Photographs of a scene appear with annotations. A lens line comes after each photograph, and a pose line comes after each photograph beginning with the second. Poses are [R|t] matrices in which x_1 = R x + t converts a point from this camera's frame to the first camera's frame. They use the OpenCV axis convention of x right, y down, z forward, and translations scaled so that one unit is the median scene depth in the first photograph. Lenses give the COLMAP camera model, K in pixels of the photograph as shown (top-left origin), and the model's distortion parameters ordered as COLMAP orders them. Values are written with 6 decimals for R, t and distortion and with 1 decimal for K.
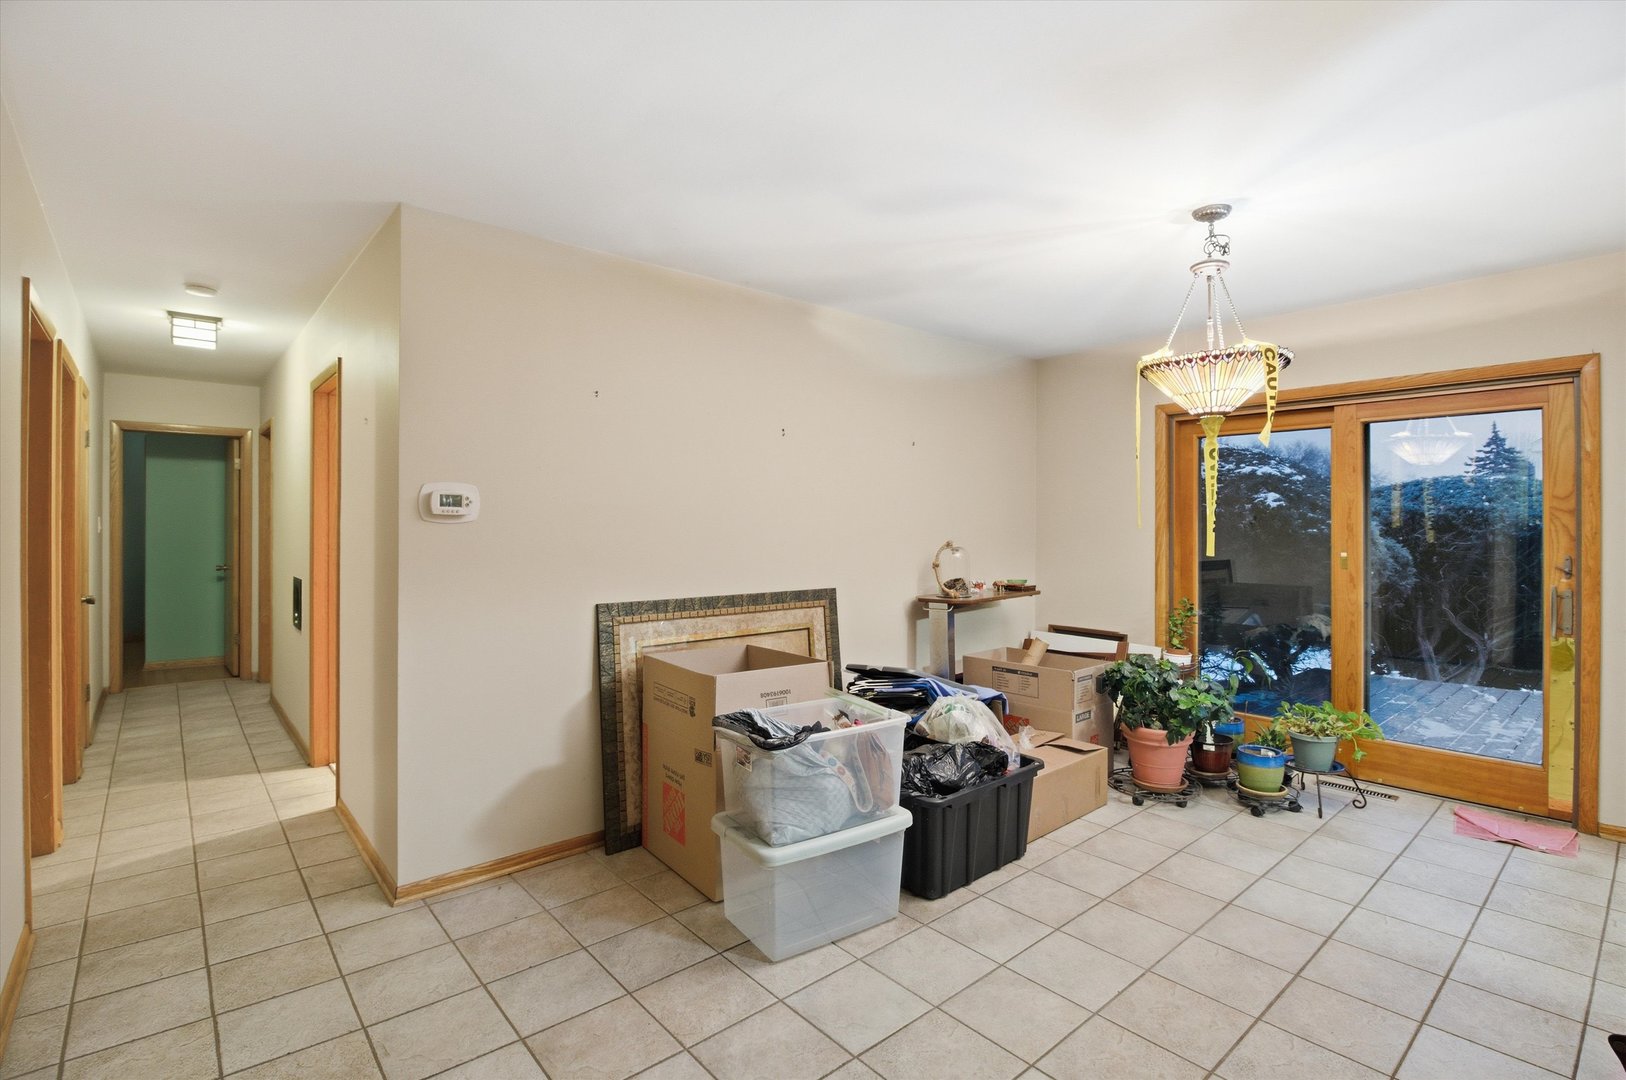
lens RADIAL K [[759.1, 0, 812.1], [0, 759.1, 535.7], [0, 0, 1]] dist [0.000669, 0.000004]
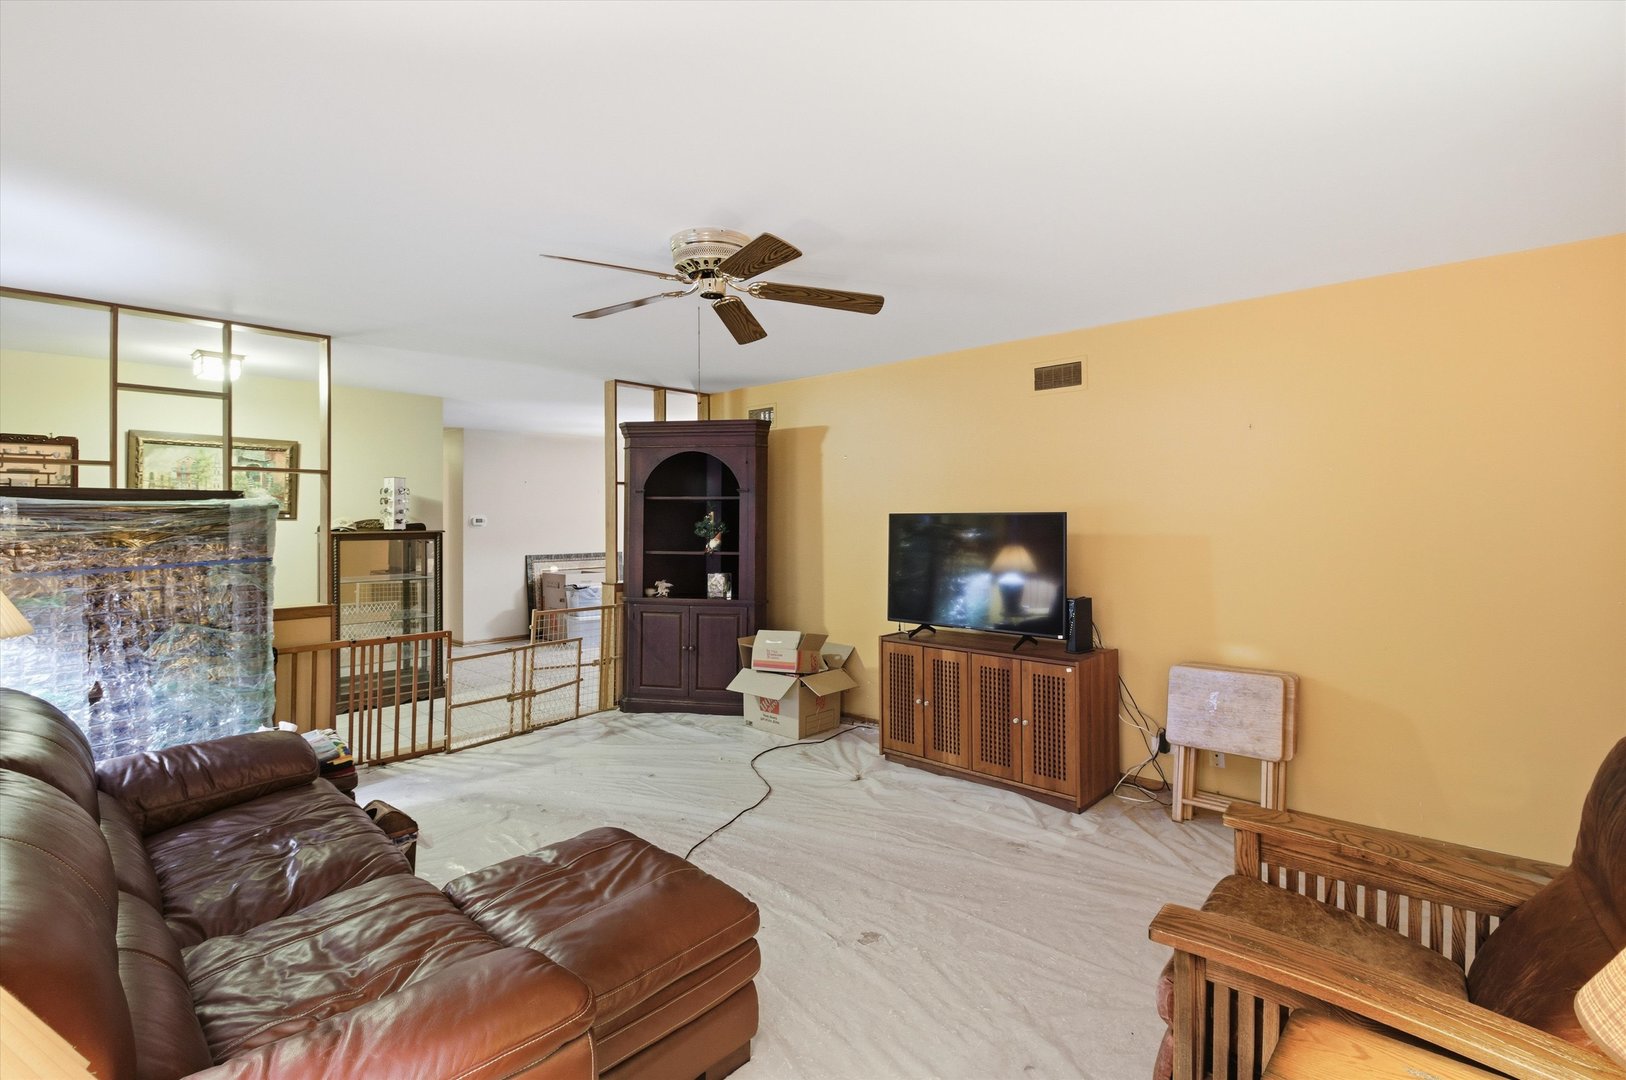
lens RADIAL K [[759.1, 0, 816.0], [0, 759.1, 529.7], [0, 0, 1]] dist [0.000669, 0.000004]
pose [[0.992253, -0.003205, 0.124195, 0.454939], [0.002658, 0.999986, 0.004572, -0.016982], [-0.124208, -0.004206, 0.992247, -2.011347]]
